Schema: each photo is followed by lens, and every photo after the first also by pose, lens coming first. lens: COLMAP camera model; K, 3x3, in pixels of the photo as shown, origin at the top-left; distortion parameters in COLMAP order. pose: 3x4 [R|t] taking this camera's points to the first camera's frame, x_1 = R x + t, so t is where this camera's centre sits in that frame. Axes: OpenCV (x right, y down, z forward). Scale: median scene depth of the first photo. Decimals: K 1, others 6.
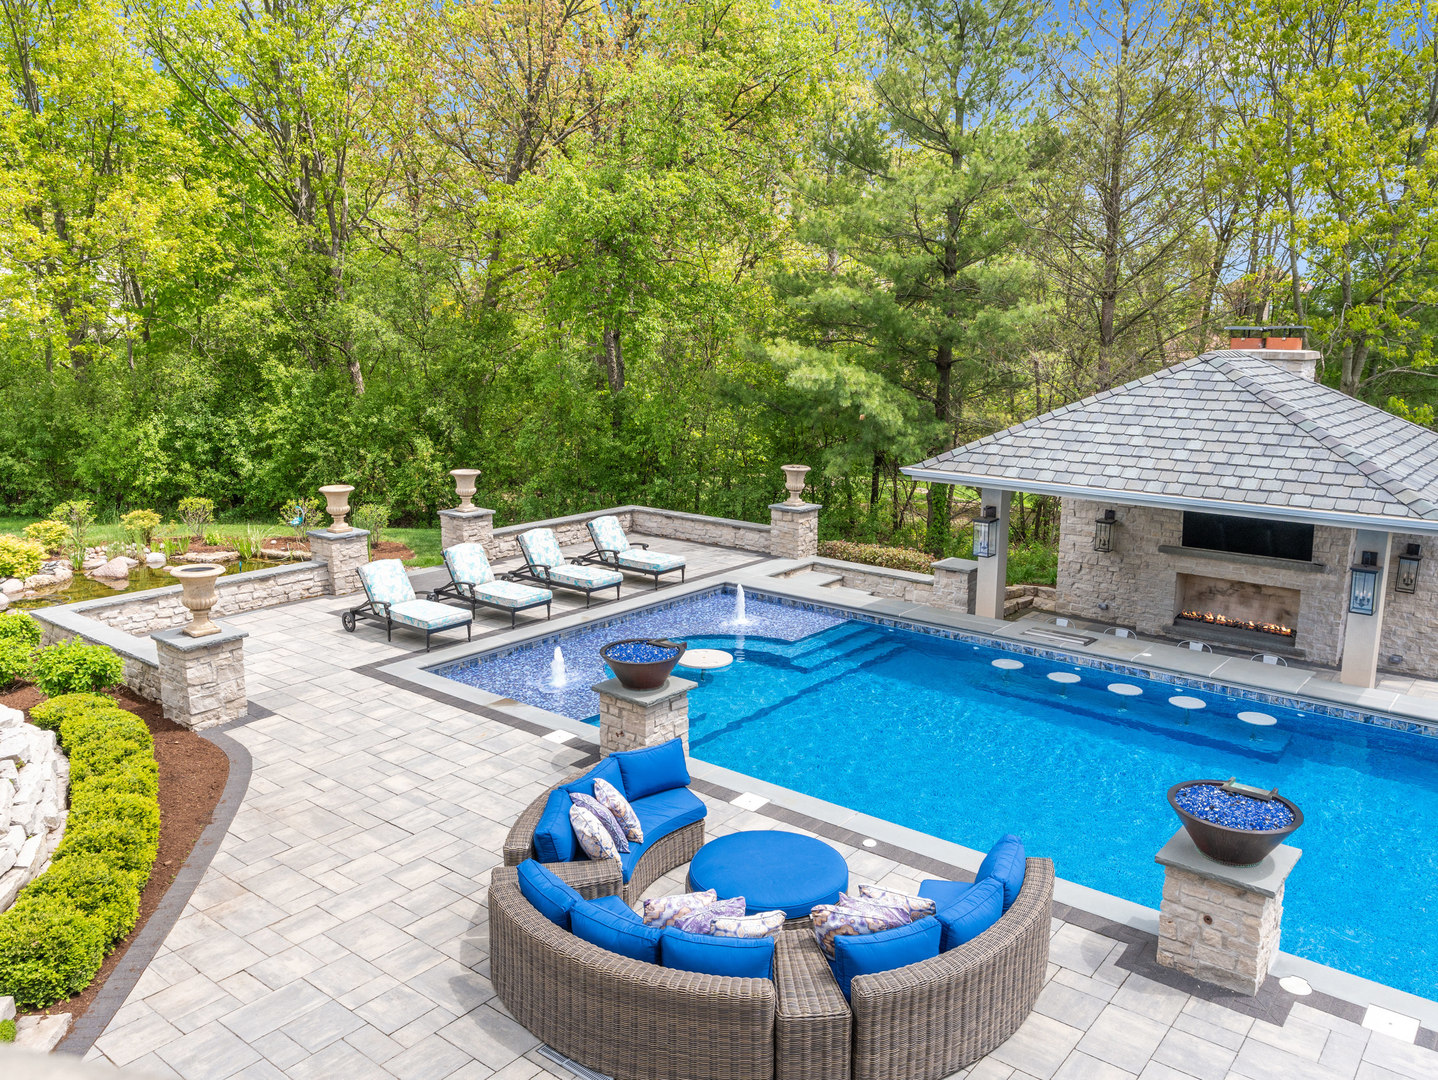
lens RADIAL K [[1097.5, 0, 718.6], [0, 1097.5, 543.8], [0, 0, 1]] dist [0.005816, 0.001308]
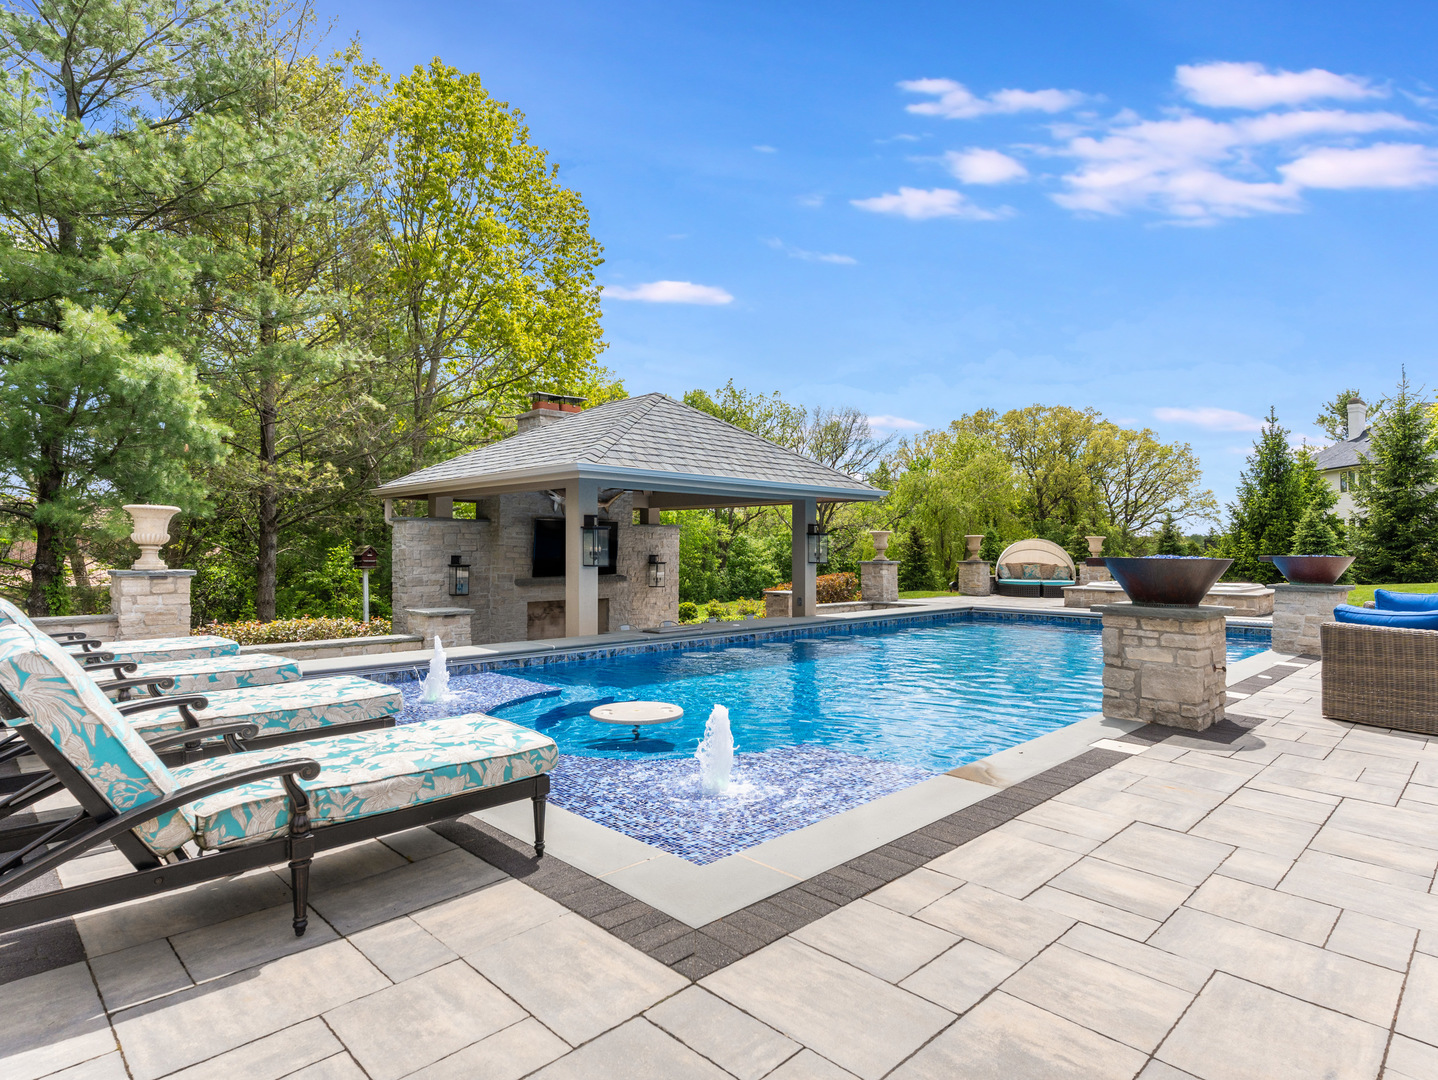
lens RADIAL K [[796.8, 0, 722.9], [0, 796.8, 542.5], [0, 0, 1]] dist [0.004589, 0.000651]
pose [[0.103427, 0.004091, 0.994629, -0.472329], [0.191780, 0.981145, -0.023978, 0.031205], [-0.975973, 0.193229, 0.100692, 0.916061]]
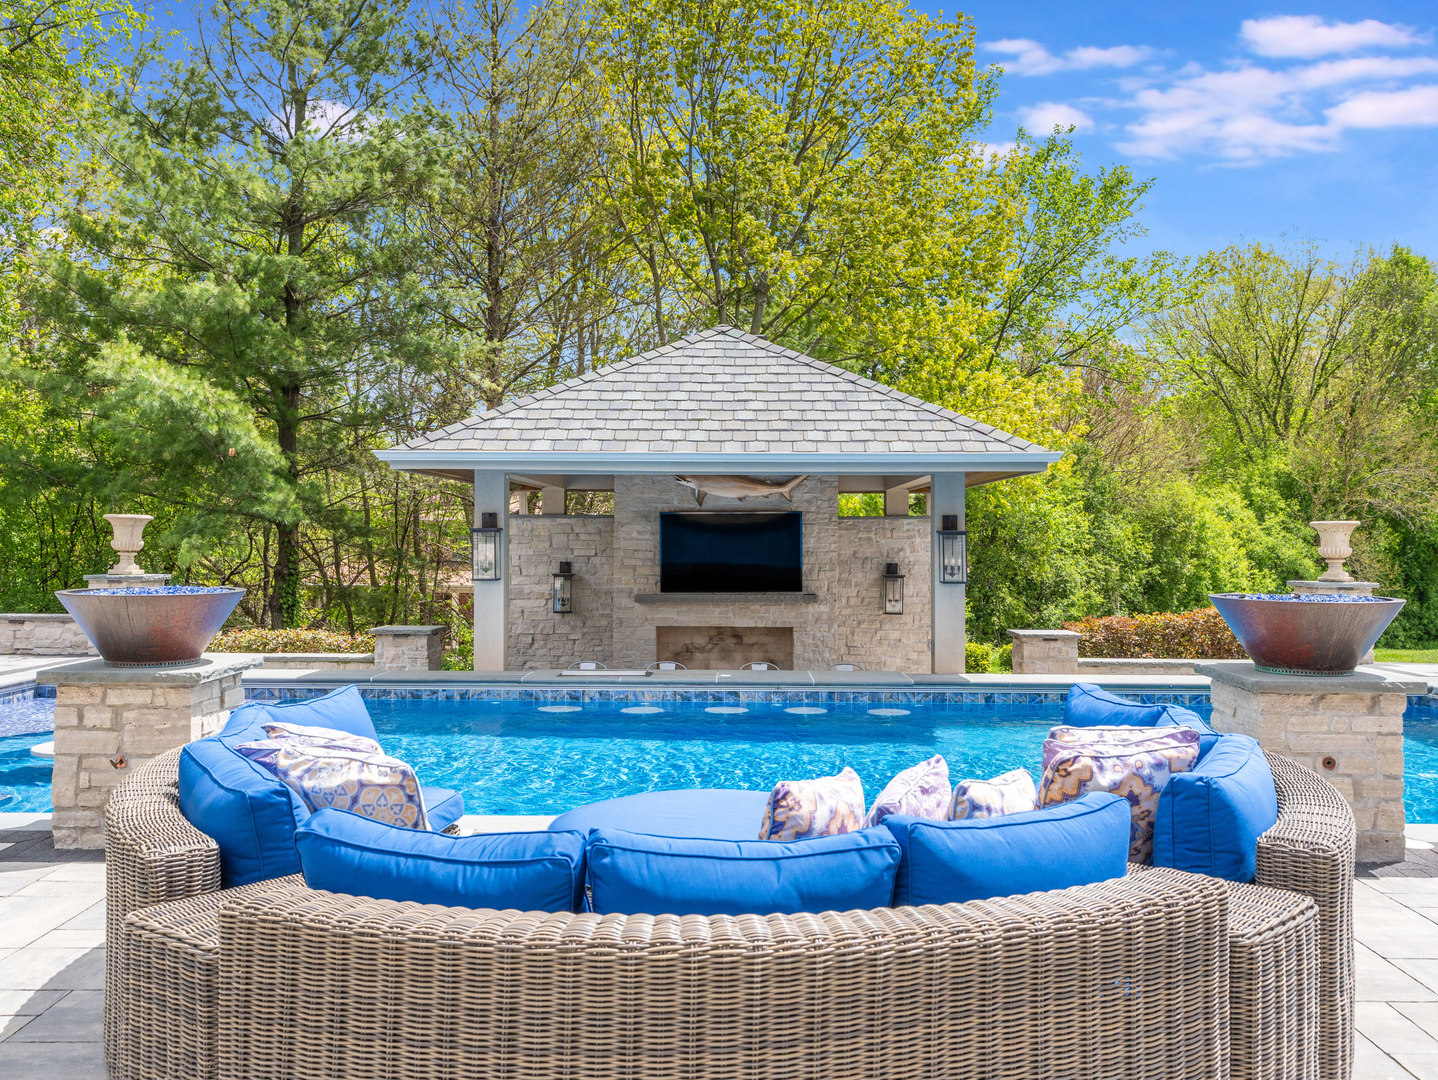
lens RADIAL K [[1250.5, 0, 714.4], [0, 1250.5, 537.2], [0, 0, 1]] dist [0.003056, -0.001587]
pose [[0.789436, -0.001881, 0.613830, -0.158131], [0.119795, 0.981239, -0.151060, 0.138273], [-0.602030, 0.192786, 0.774850, 0.303701]]
